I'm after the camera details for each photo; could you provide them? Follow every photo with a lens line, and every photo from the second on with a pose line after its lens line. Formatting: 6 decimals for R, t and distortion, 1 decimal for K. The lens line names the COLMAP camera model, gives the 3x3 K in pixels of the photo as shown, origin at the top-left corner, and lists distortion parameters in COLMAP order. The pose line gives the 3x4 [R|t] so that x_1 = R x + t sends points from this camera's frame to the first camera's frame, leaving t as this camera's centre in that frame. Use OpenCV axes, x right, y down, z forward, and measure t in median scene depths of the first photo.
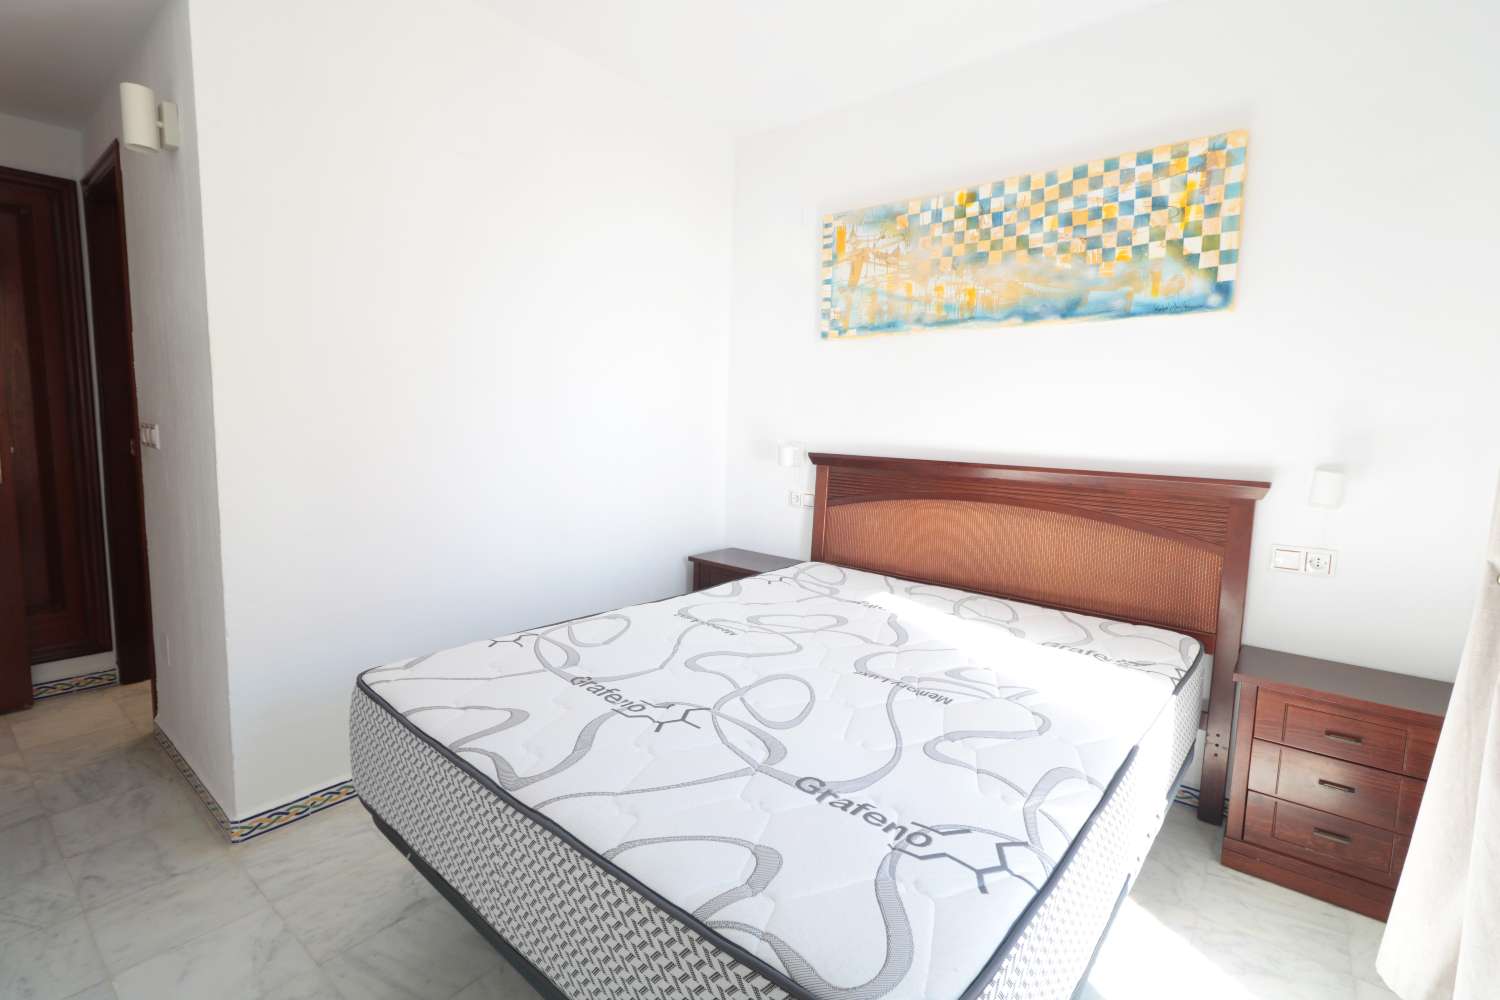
lens RADIAL K [[690.2, 0, 741.5], [0, 690.2, 494.9], [0, 0, 1]] dist [0.002854, 0.000323]
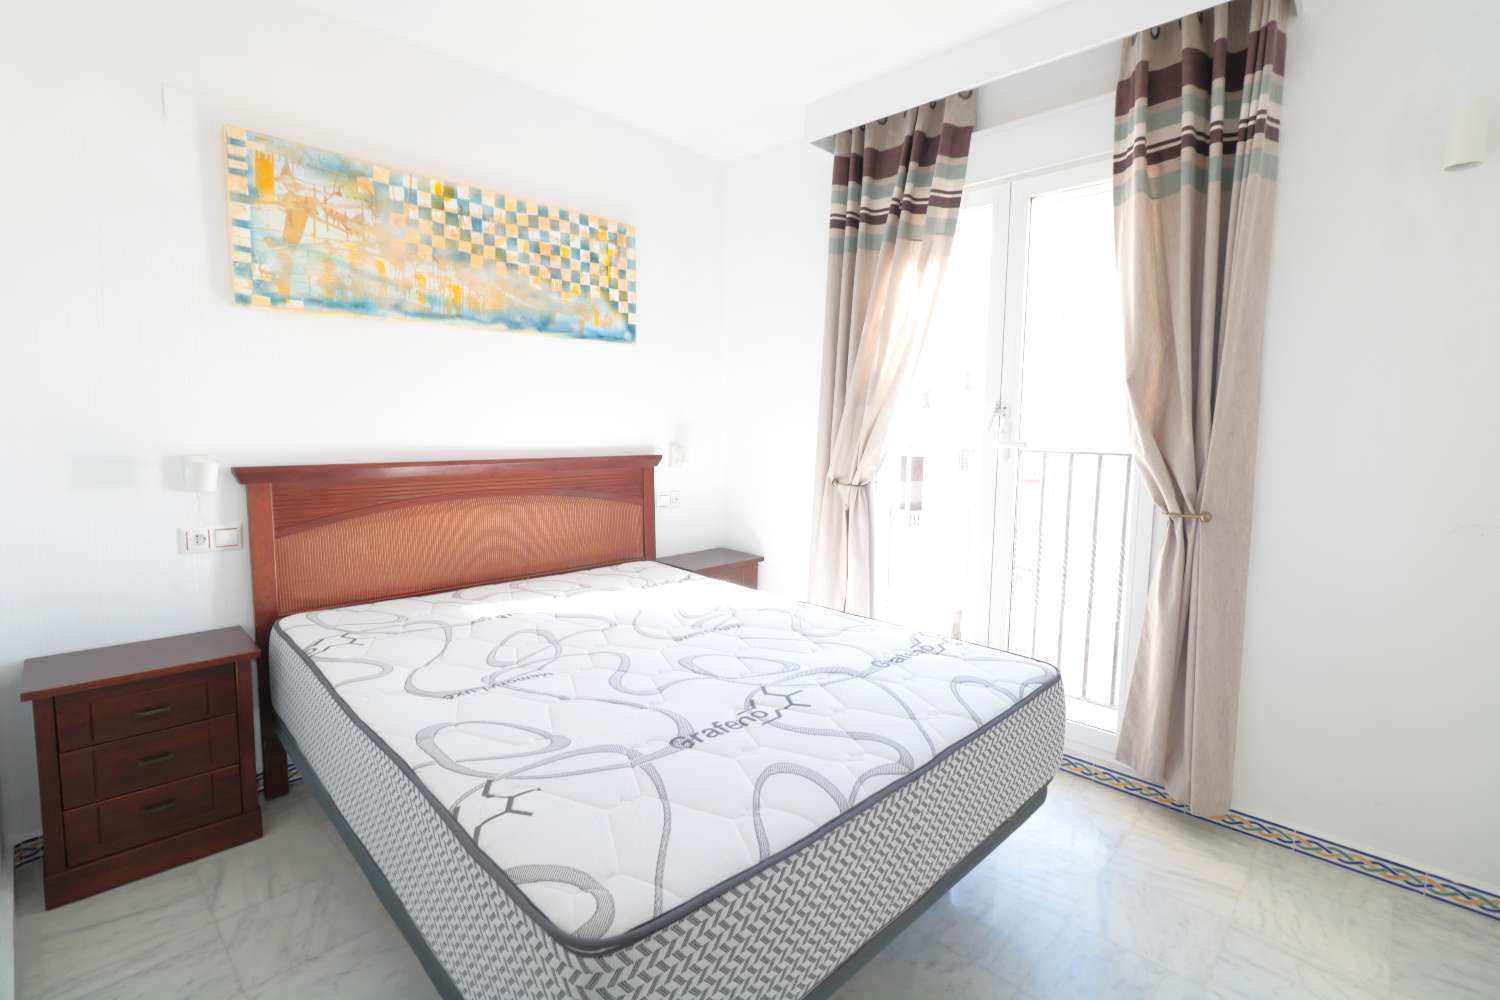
lens RADIAL K [[690.2, 0, 740.6], [0, 690.2, 494.3], [0, 0, 1]] dist [0.002854, 0.000323]
pose [[0.084532, -0.129033, 0.988031, -0.705775], [0.101613, 0.987527, 0.120274, -0.086868], [-0.991226, 0.090230, 0.096589, 0.566696]]
